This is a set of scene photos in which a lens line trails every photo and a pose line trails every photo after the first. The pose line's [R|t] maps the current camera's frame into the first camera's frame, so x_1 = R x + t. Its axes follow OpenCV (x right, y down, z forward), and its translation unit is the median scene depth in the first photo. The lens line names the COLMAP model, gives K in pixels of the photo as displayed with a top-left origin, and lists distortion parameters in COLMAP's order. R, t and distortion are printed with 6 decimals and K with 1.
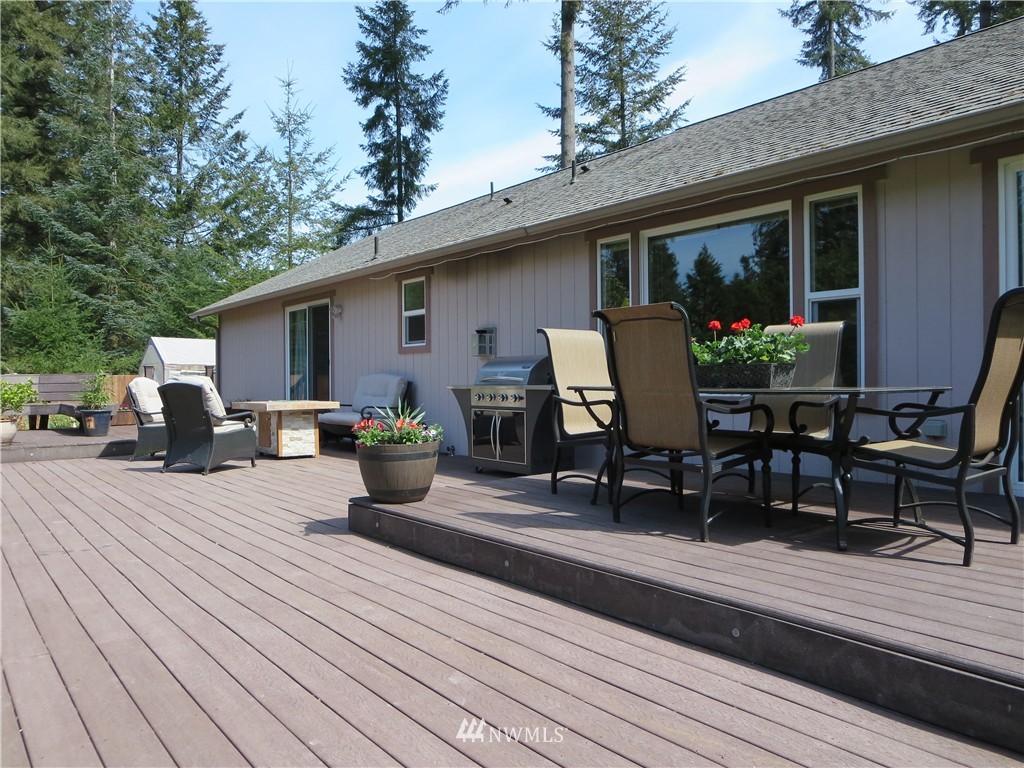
lens RADIAL K [[728.2, 0, 512.0], [0, 728.2, 384.0], [0, 0, 1]] dist [-0.005332, -0.027592]
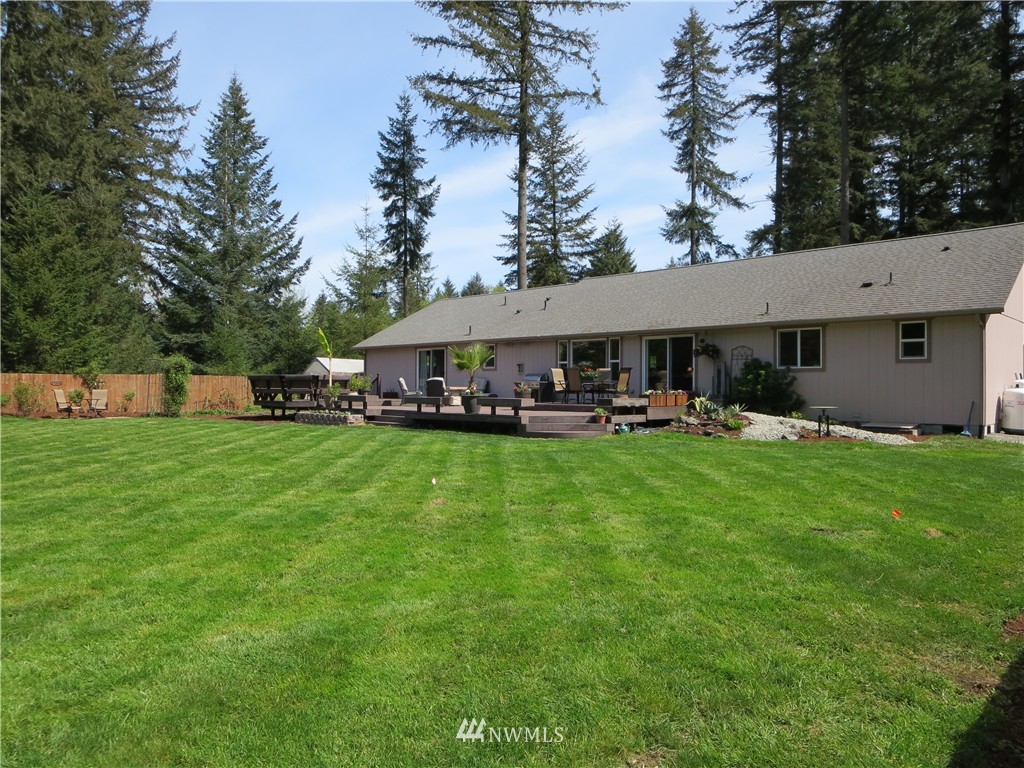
lens RADIAL K [[728.2, 0, 512.0], [0, 728.2, 384.0], [0, 0, 1]] dist [-0.005332, -0.027592]
pose [[0.993734, 0.013150, 0.110994, -0.101884], [-0.011997, 0.999867, -0.011055, 0.010708], [-0.111124, 0.009654, 0.993760, -0.511360]]
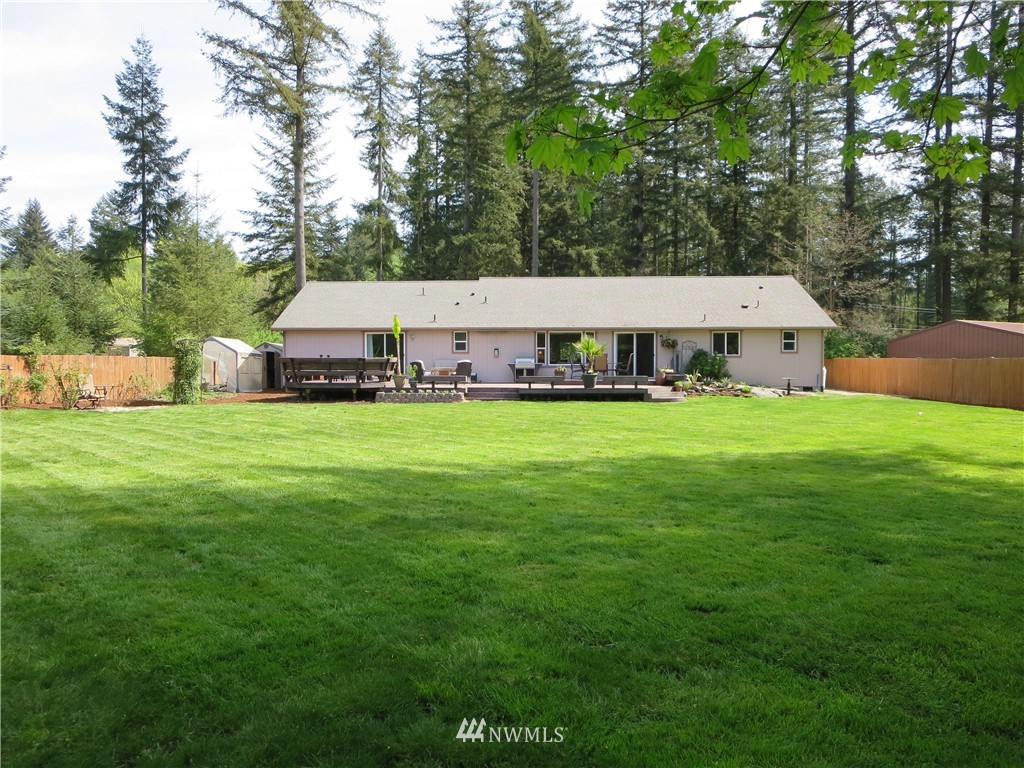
lens RADIAL K [[728.2, 0, 512.0], [0, 728.2, 384.0], [0, 0, 1]] dist [-0.005332, -0.027592]
pose [[0.668276, -0.011738, 0.743821, -0.708999], [-0.001786, 0.999847, 0.017383, 0.010477], [-0.743911, -0.012945, 0.668153, -0.398321]]
